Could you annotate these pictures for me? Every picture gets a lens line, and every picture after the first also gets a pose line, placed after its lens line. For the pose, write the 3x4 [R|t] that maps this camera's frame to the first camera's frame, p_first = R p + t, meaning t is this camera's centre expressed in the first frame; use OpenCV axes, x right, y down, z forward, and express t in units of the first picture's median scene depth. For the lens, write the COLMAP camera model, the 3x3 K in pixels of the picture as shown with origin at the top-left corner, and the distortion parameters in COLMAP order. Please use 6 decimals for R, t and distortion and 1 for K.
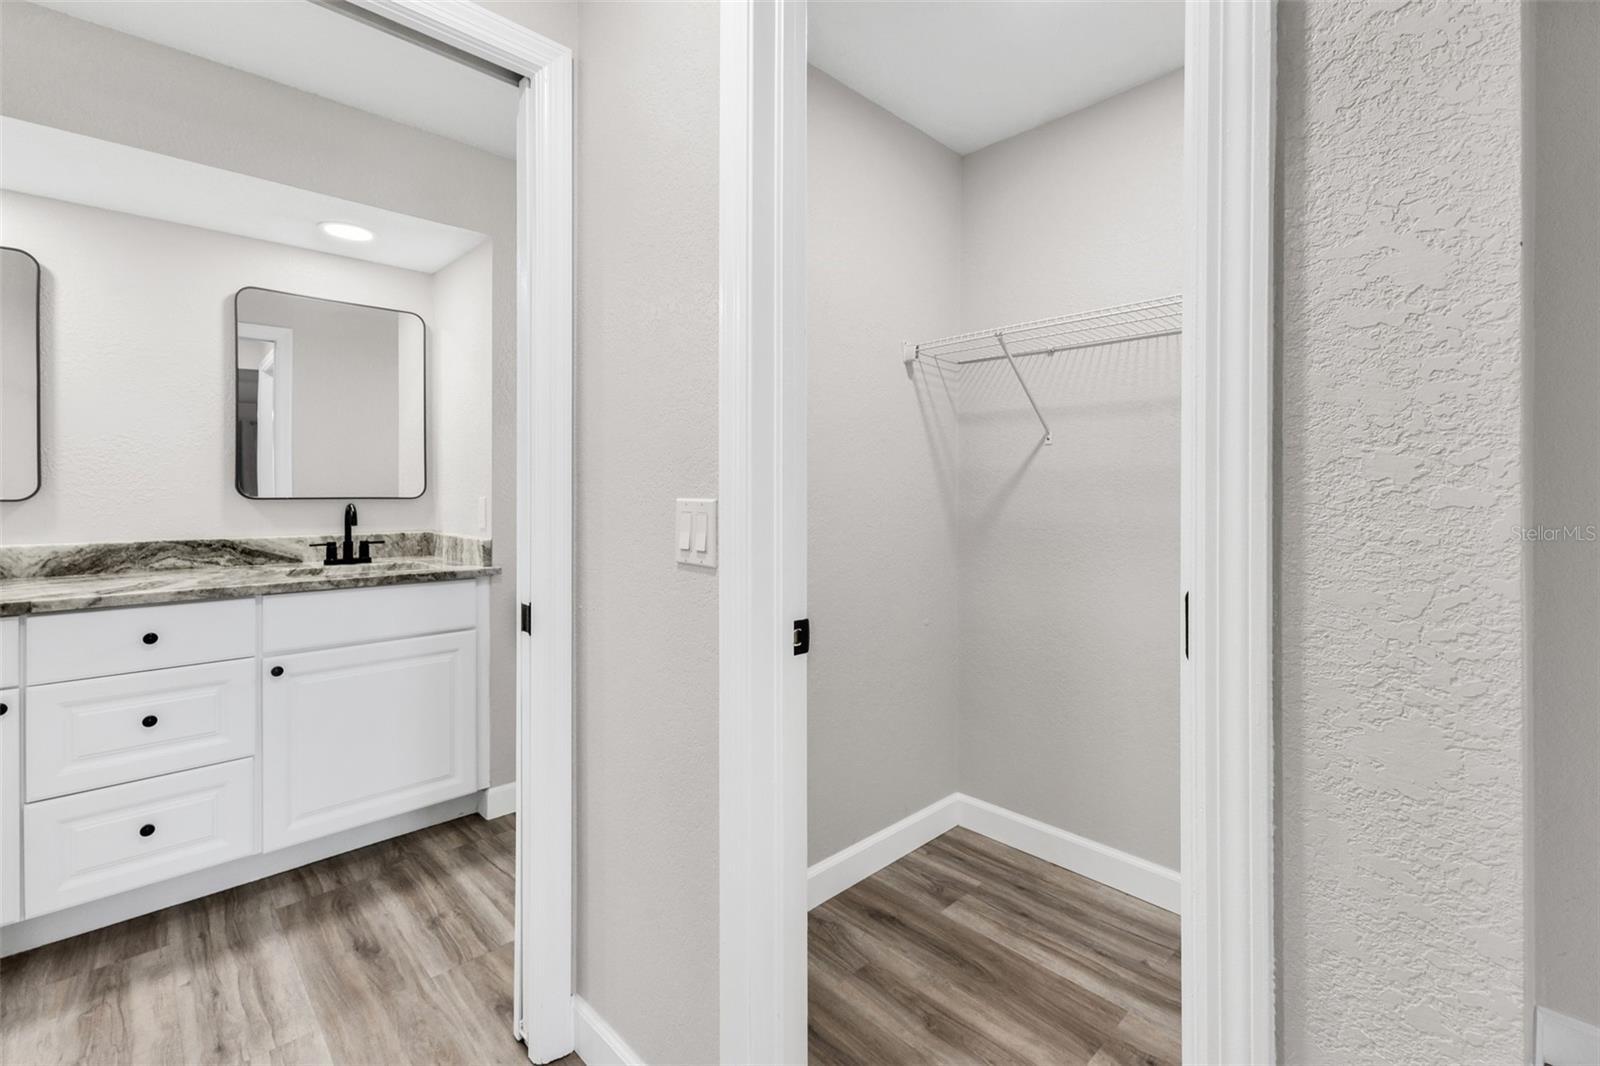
lens RADIAL K [[694.8, 0, 798.2], [0, 694.8, 494.9], [0, 0, 1]] dist [-0.000456, -0.000433]
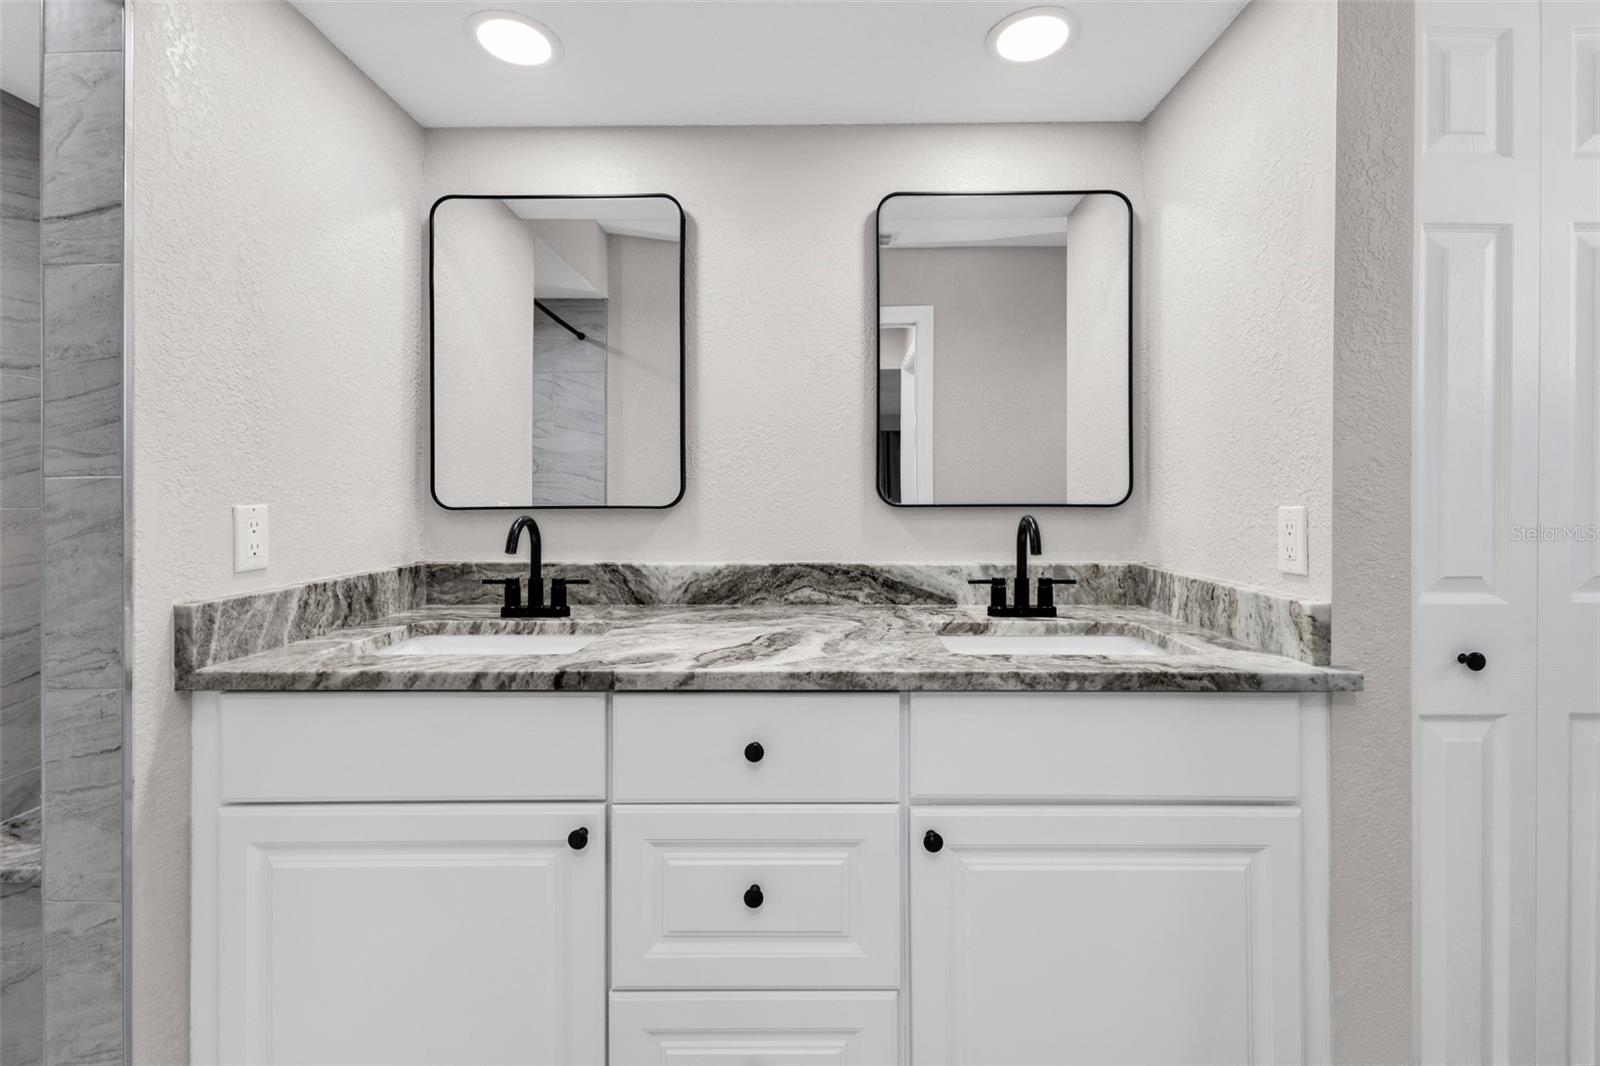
lens RADIAL K [[685.9, 0, 827.8], [0, 685.9, 493.7], [0, 0, 1]] dist [0.000392, -0.000069]
pose [[0.720405, -0.006159, -0.693526, -0.381309], [0.000006, 0.999961, -0.008874, -0.000640], [0.693553, 0.006389, 0.720377, 0.487408]]
